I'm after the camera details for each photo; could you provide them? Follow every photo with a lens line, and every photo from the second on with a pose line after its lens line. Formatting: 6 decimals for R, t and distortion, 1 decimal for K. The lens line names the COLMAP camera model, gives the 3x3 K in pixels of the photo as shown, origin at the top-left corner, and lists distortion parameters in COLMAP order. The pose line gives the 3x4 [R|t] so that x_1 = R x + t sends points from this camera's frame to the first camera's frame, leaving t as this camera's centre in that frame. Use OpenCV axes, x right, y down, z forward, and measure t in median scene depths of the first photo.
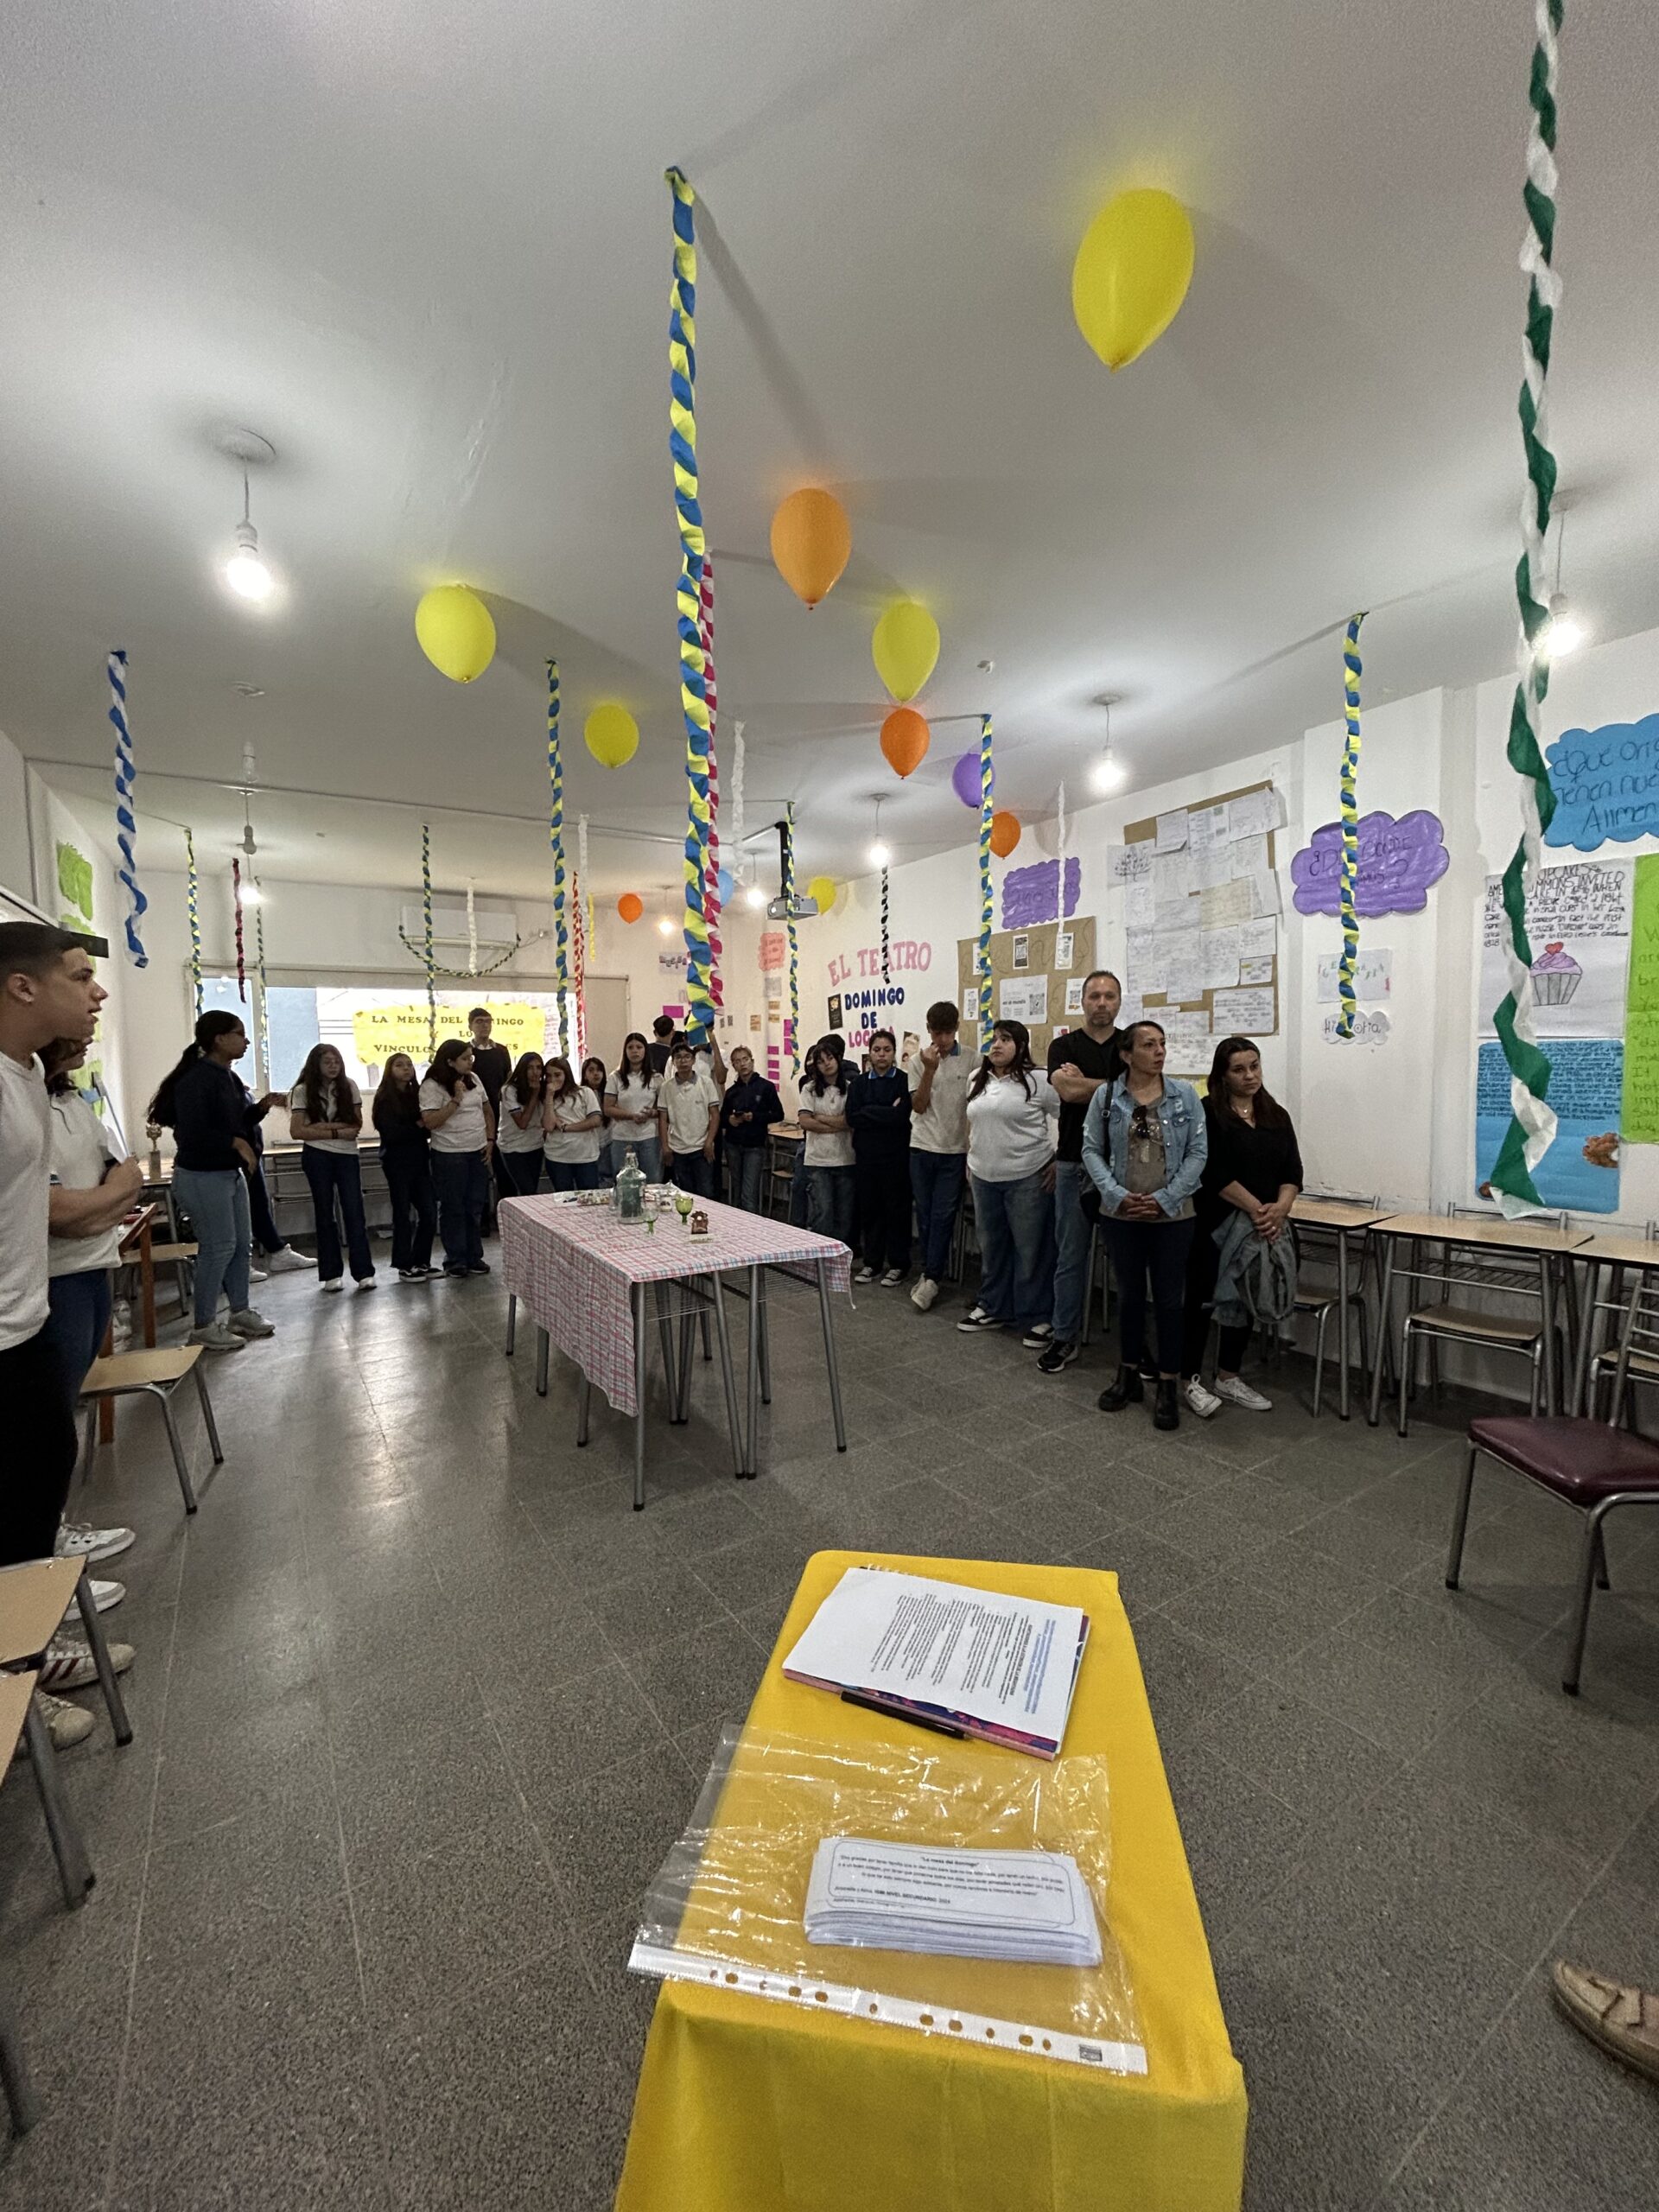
lens RADIAL K [[888.7, 0, 818.6], [0, 888.7, 1119.3], [0, 0, 1]] dist [-0.003364, -0.001067]
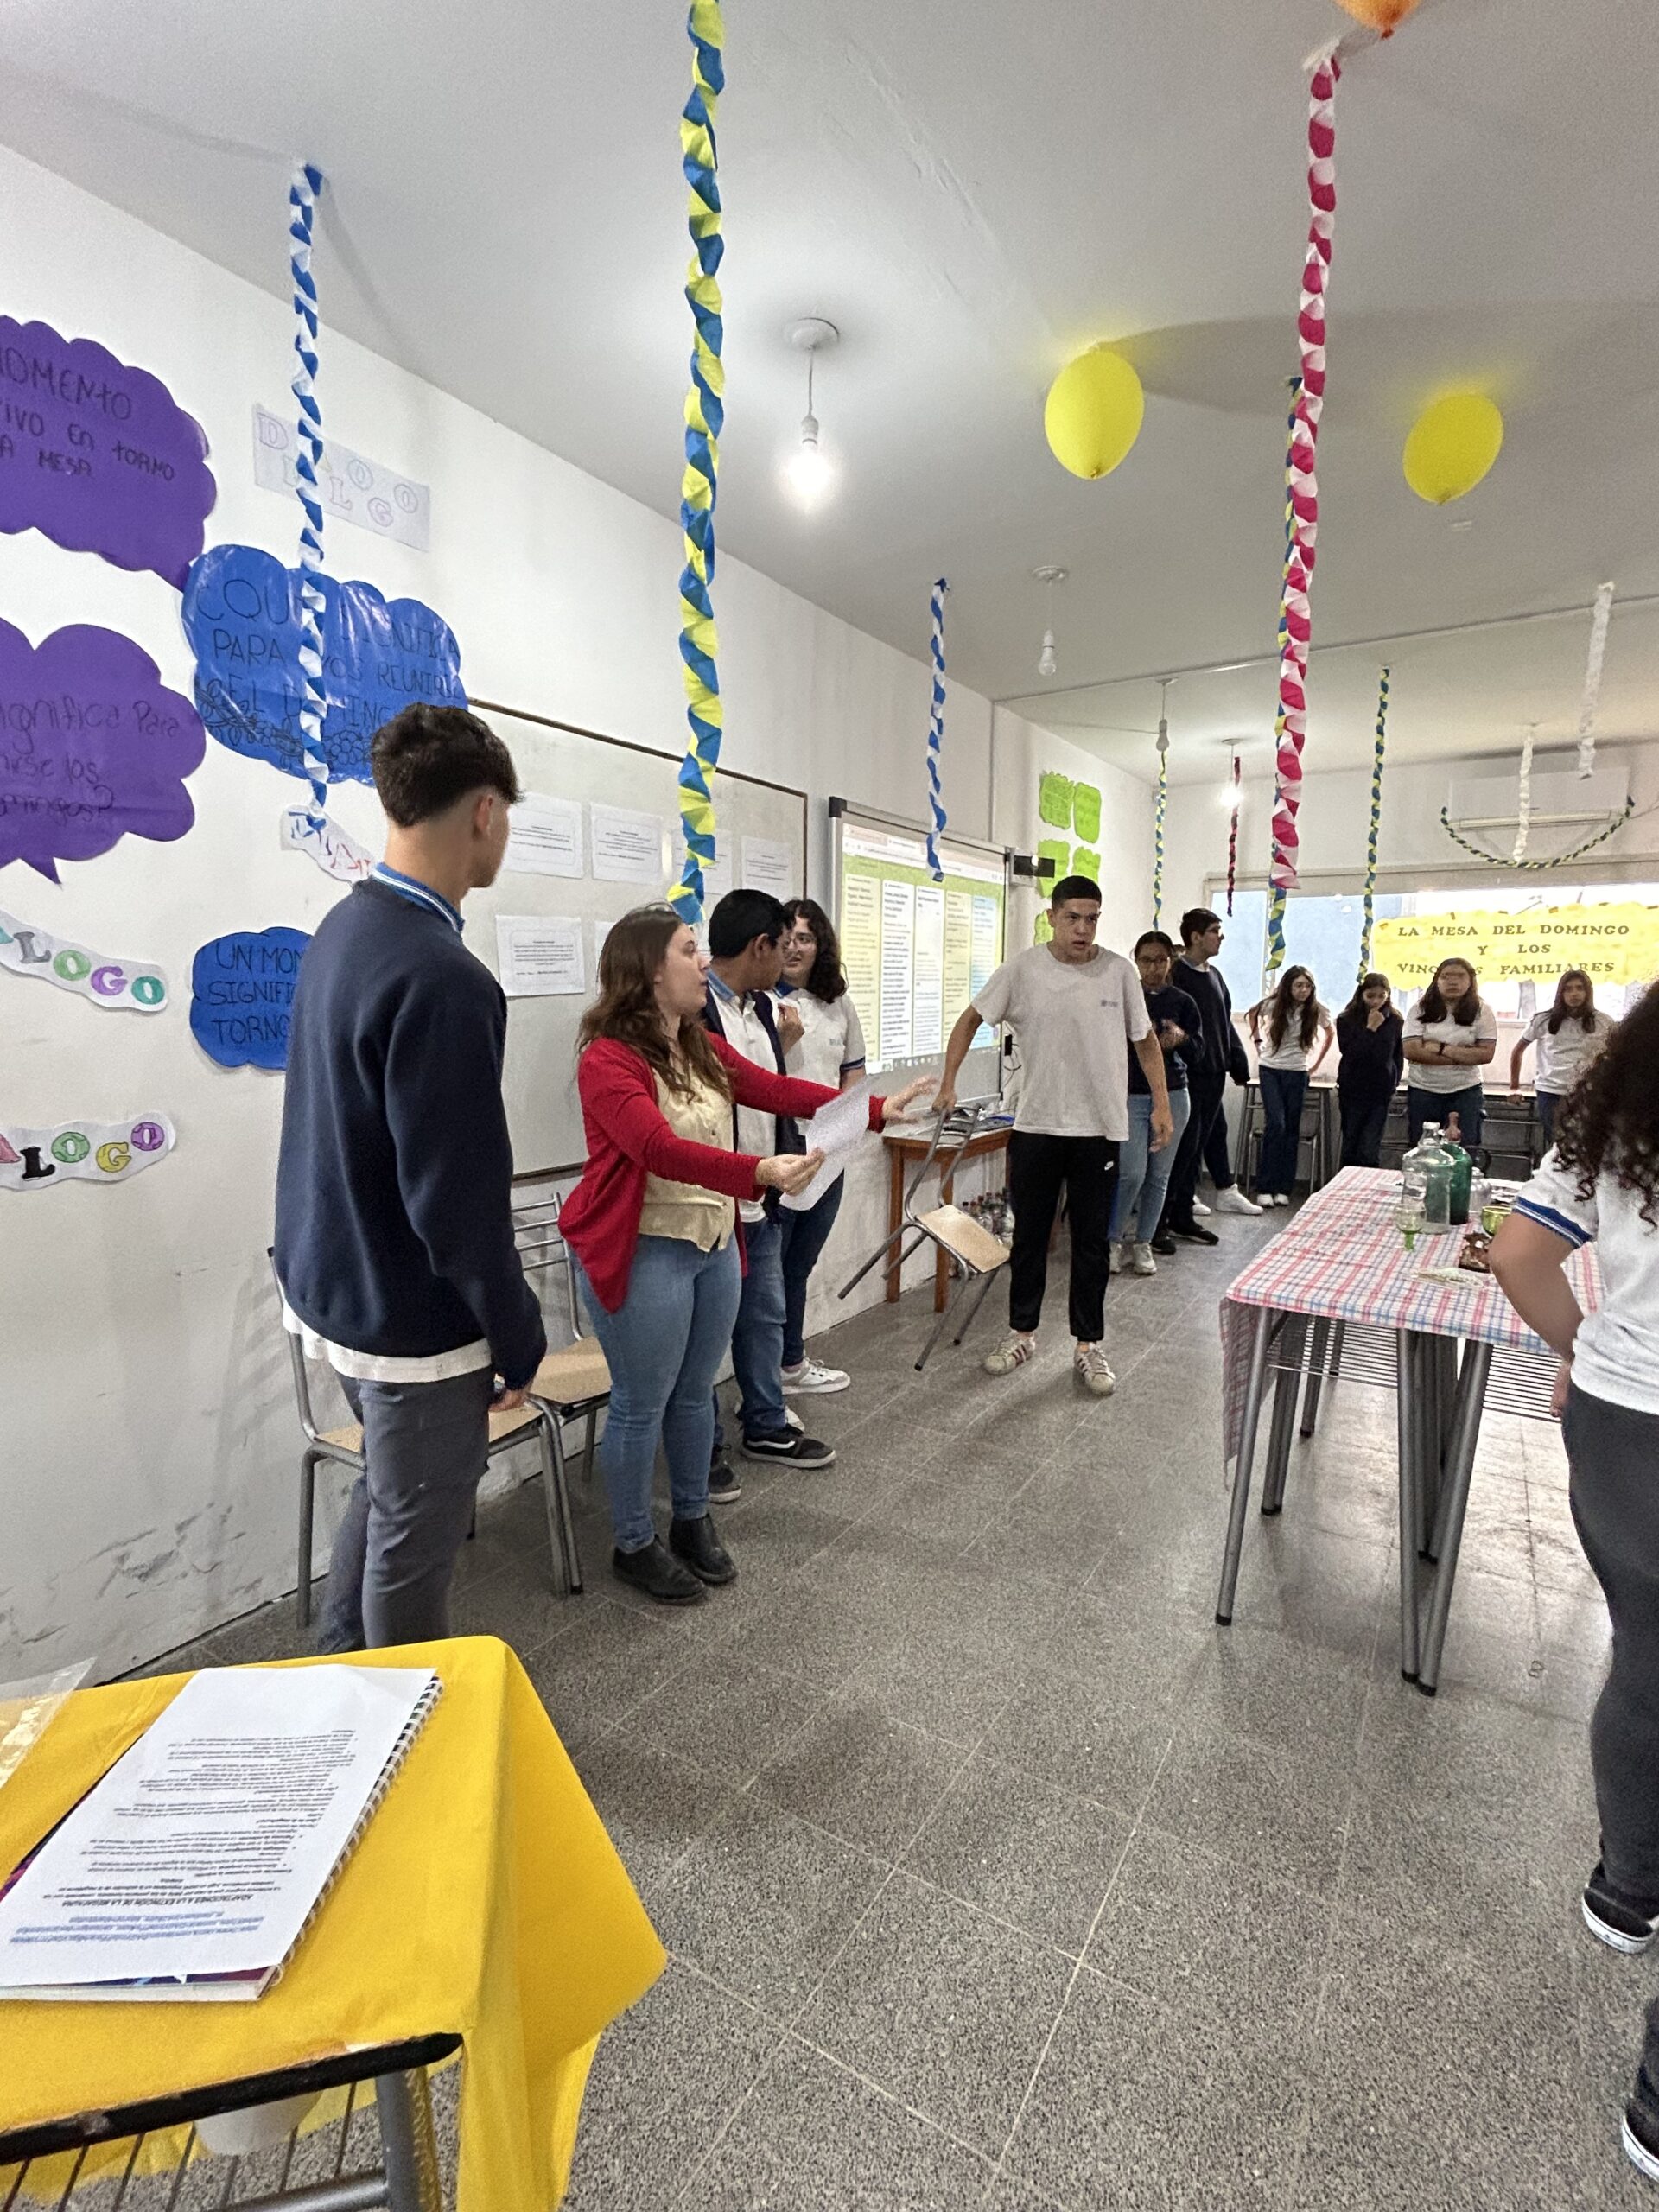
lens RADIAL K [[1014.6, 0, 811.9], [0, 1014.6, 1111.4], [0, 0, 1]] dist [0.002370, -0.000455]
pose [[0.411183, 0.136006, -0.901350, 0.175758], [-0.085842, 0.990190, 0.110251, -0.011132], [0.907502, 0.032040, 0.418824, 0.200907]]
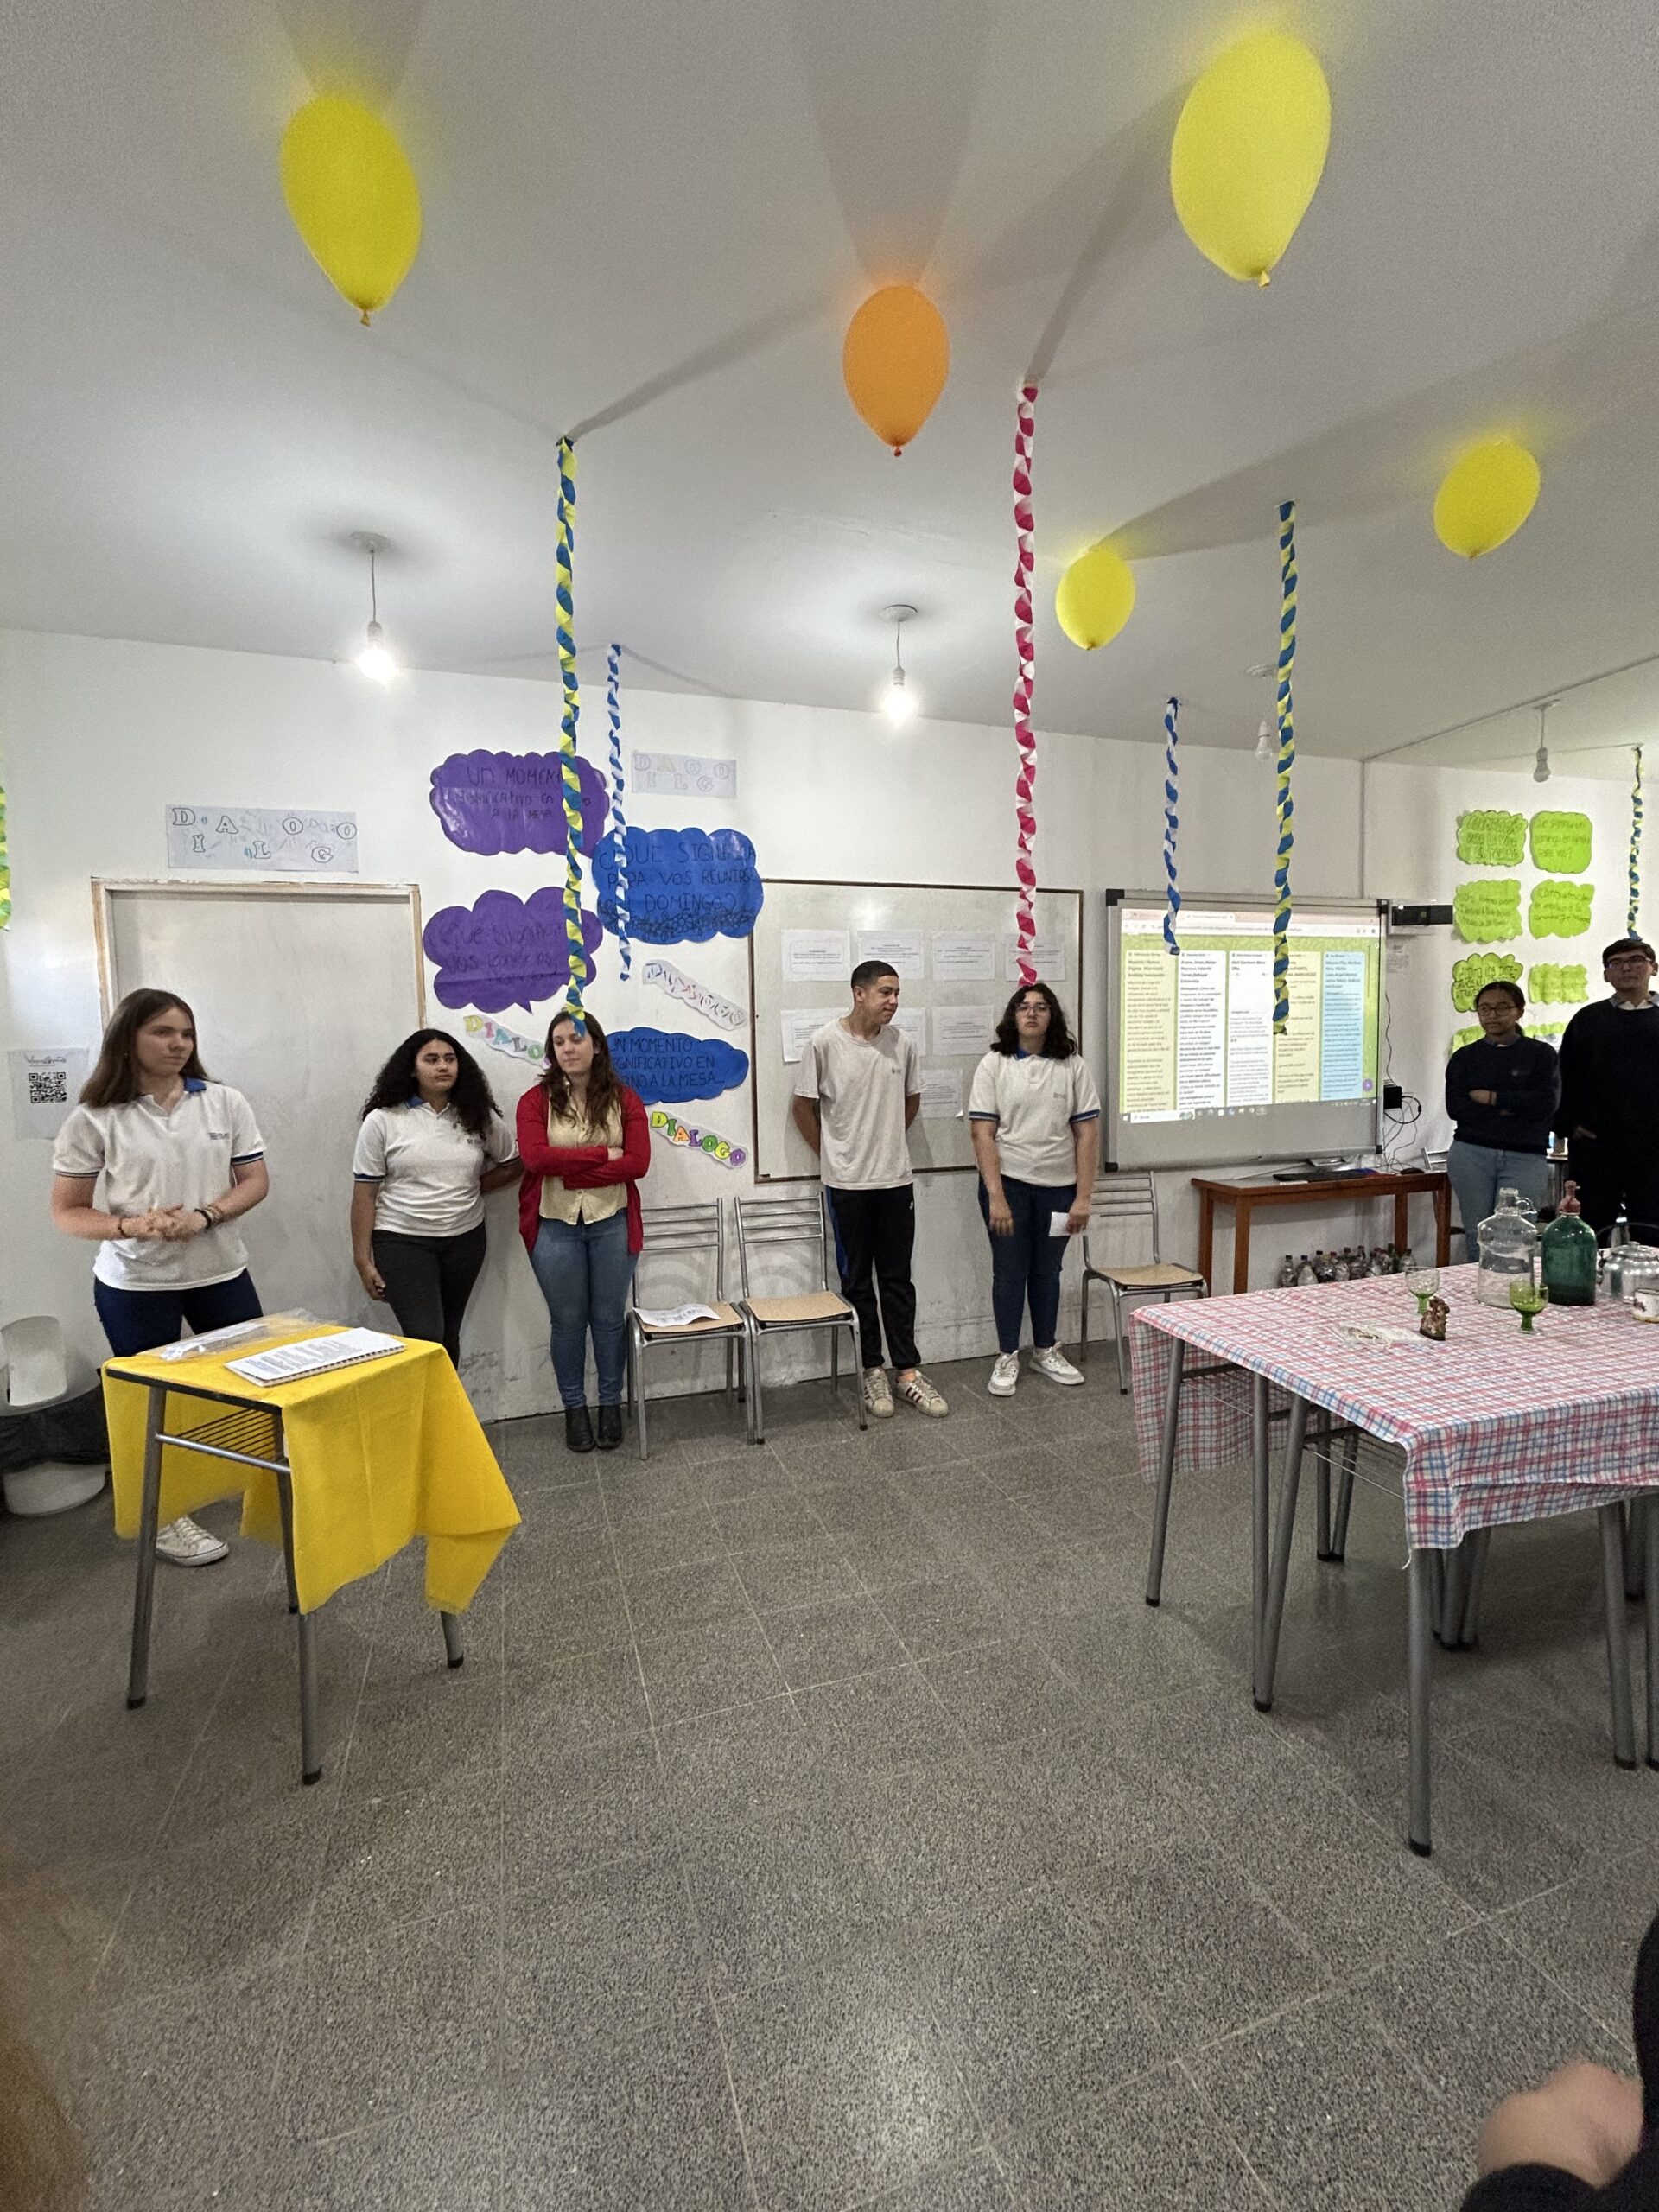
lens RADIAL K [[888.7, 0, 824.5], [0, 888.7, 1105.1], [0, 0, 1]] dist [-0.003364, -0.001067]
pose [[-0.242253, 0.095907, -0.965461, 0.309601], [-0.049426, 0.992590, 0.111004, -0.043385], [0.968953, 0.074610, -0.235717, 0.465684]]
